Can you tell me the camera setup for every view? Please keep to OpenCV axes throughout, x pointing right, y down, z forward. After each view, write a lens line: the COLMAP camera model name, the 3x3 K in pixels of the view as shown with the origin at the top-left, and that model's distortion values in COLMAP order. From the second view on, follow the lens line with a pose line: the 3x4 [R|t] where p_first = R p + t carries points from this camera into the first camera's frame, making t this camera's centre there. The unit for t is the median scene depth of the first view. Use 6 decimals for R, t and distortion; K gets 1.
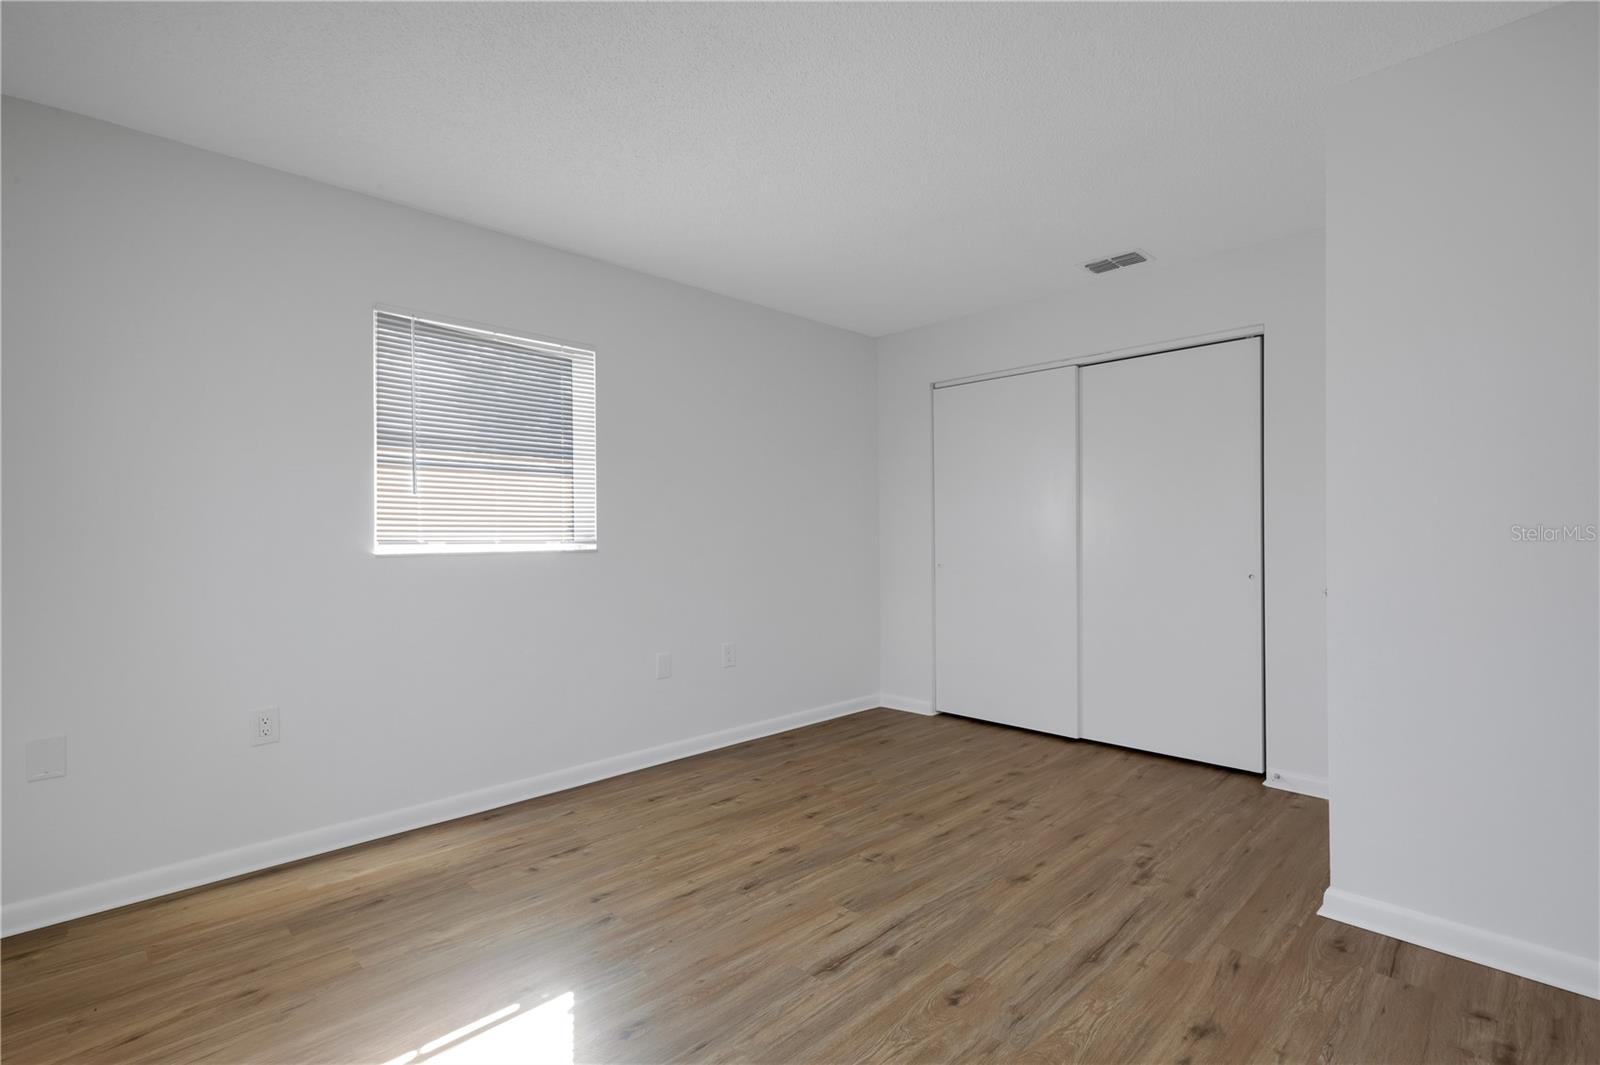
lens RADIAL K [[737.9, 0, 810.2], [0, 737.9, 531.9], [0, 0, 1]] dist [0.012628, -0.003353]
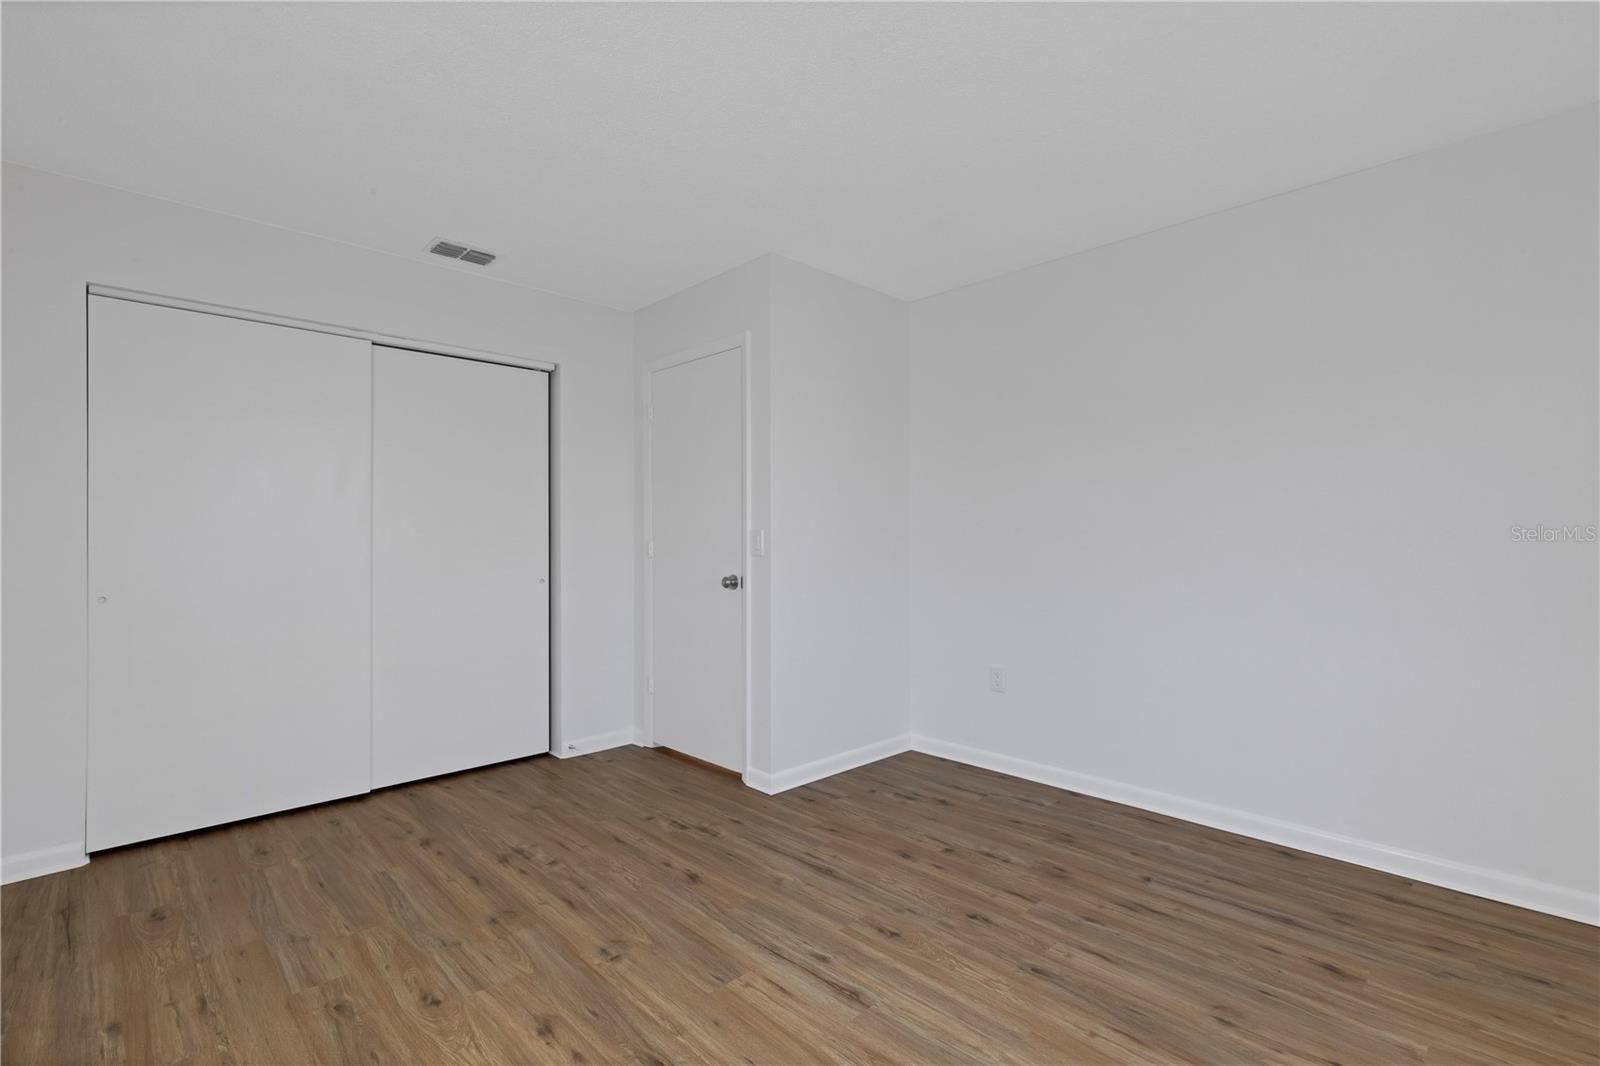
lens RADIAL K [[737.9, 0, 776.1], [0, 737.9, 542.9], [0, 0, 1]] dist [0.012628, -0.003353]
pose [[0.038264, 0.001716, 0.999266, -0.766643], [0.000205, 0.999998, -0.001725, 0.003397], [-0.999268, 0.000271, 0.038264, 0.870669]]
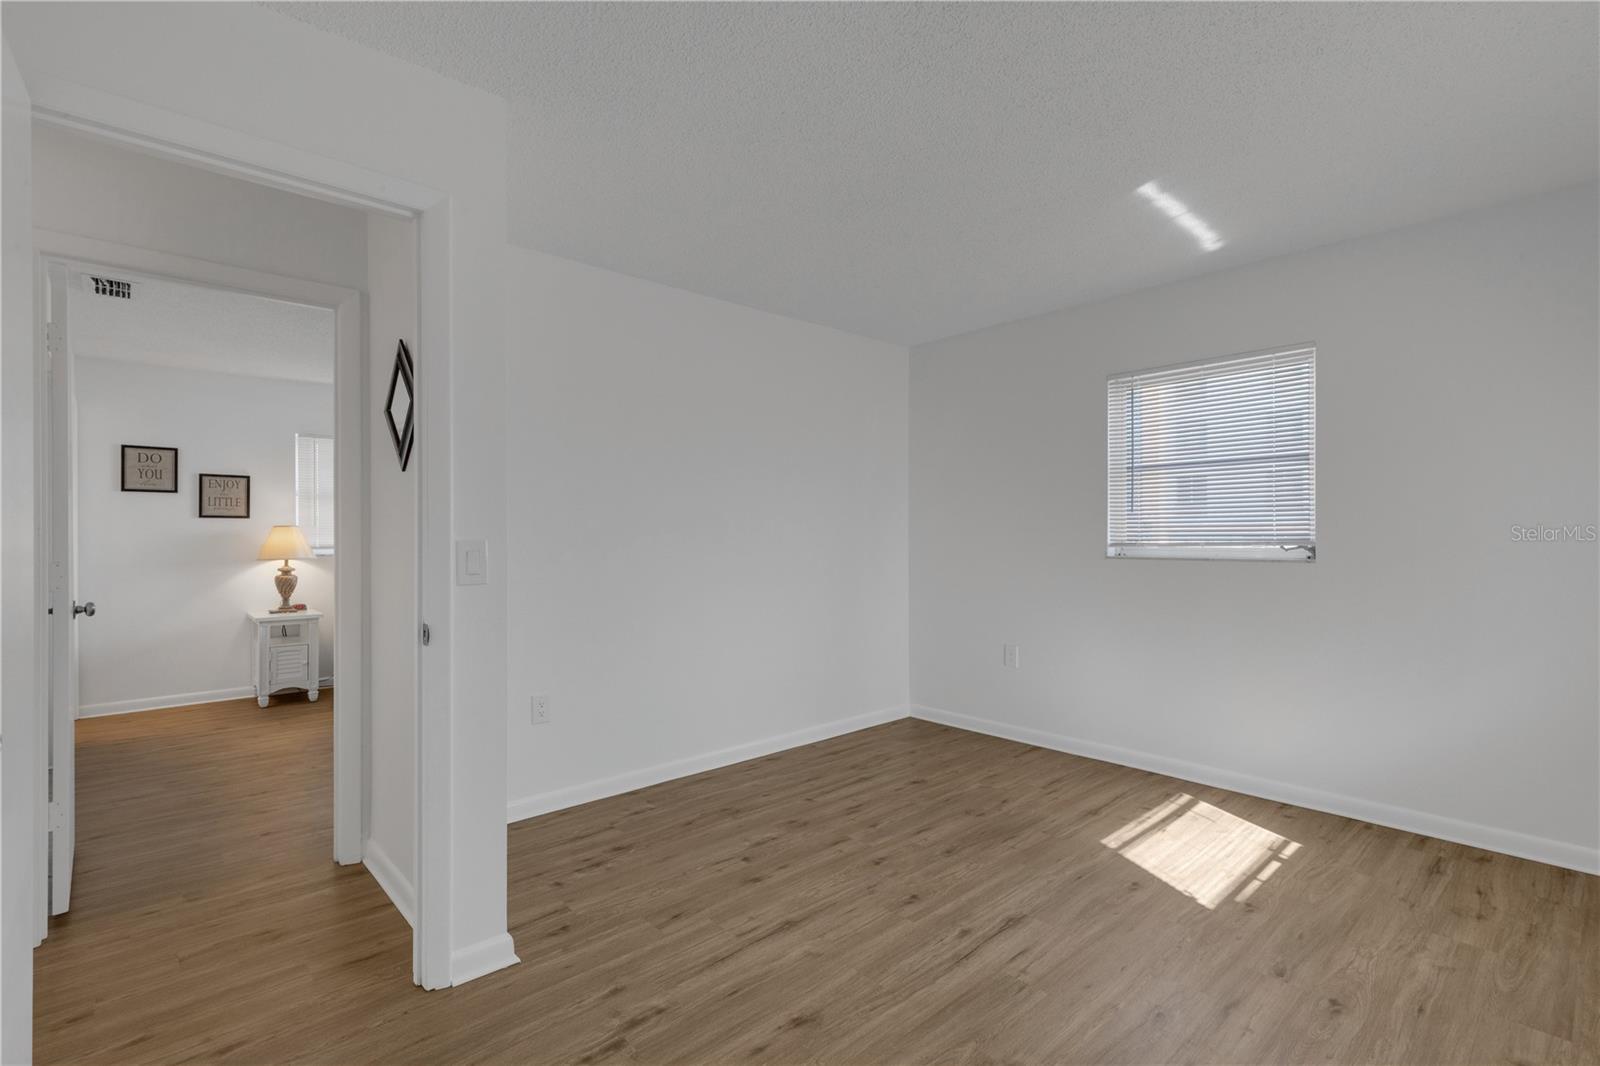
lens RADIAL K [[737.9, 0, 796.8], [0, 737.9, 525.2], [0, 0, 1]] dist [0.012628, -0.003353]
pose [[-0.998579, 0.012766, 0.051731, 0.251630], [0.011933, 0.999795, -0.016371, -0.026496], [-0.051929, -0.015730, -0.998527, 1.818279]]
